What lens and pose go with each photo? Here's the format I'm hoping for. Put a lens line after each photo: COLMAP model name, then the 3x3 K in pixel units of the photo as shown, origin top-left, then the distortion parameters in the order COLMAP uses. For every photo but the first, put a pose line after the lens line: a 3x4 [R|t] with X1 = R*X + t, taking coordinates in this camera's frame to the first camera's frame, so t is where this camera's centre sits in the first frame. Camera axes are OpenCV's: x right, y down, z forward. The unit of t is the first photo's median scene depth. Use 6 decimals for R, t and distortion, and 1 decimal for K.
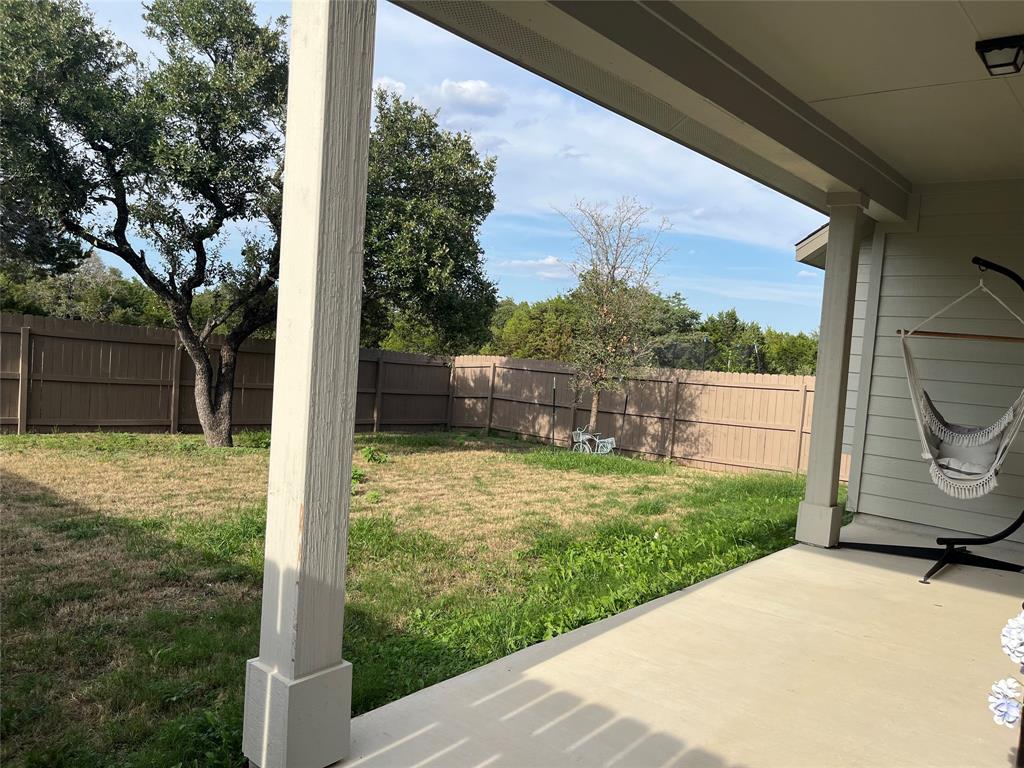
lens RADIAL K [[771.3, 0, 511.5], [0, 771.3, 380.3], [0, 0, 1]] dist [0.058896, -0.087598]
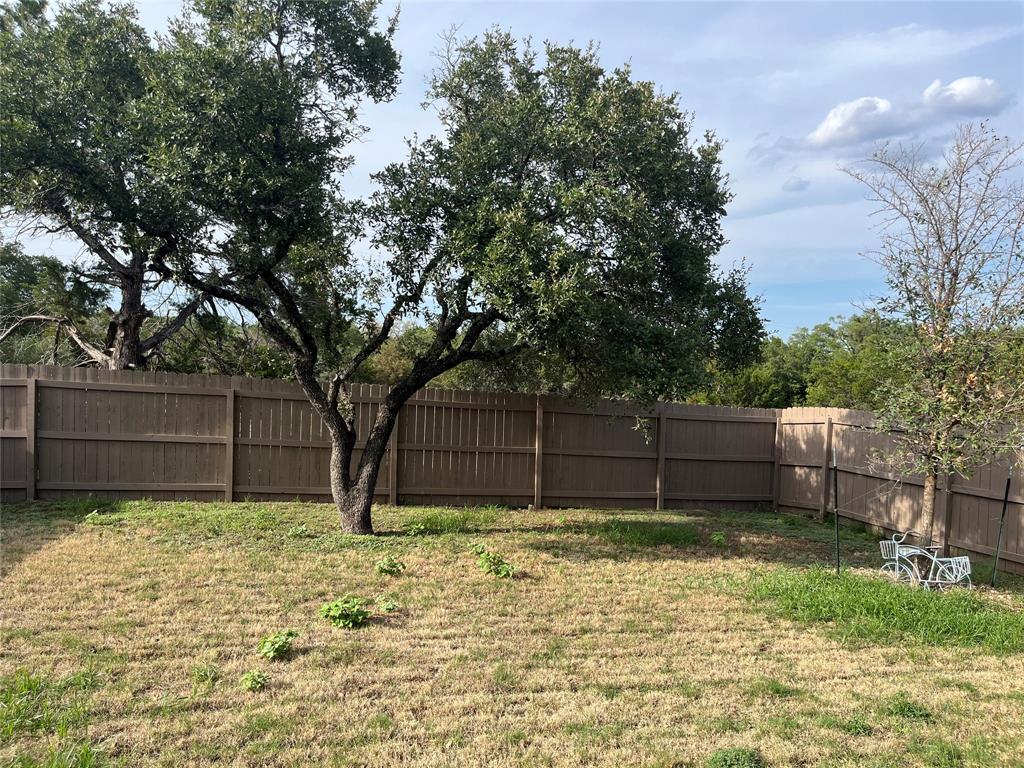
lens RADIAL K [[771.3, 0, 511.5], [0, 771.3, 380.3], [0, 0, 1]] dist [0.058896, -0.087598]
pose [[0.843083, -0.035794, -0.536591, 0.118674], [0.001894, 0.997974, -0.063595, -0.012202], [0.537780, 0.052599, 0.841443, 0.258520]]
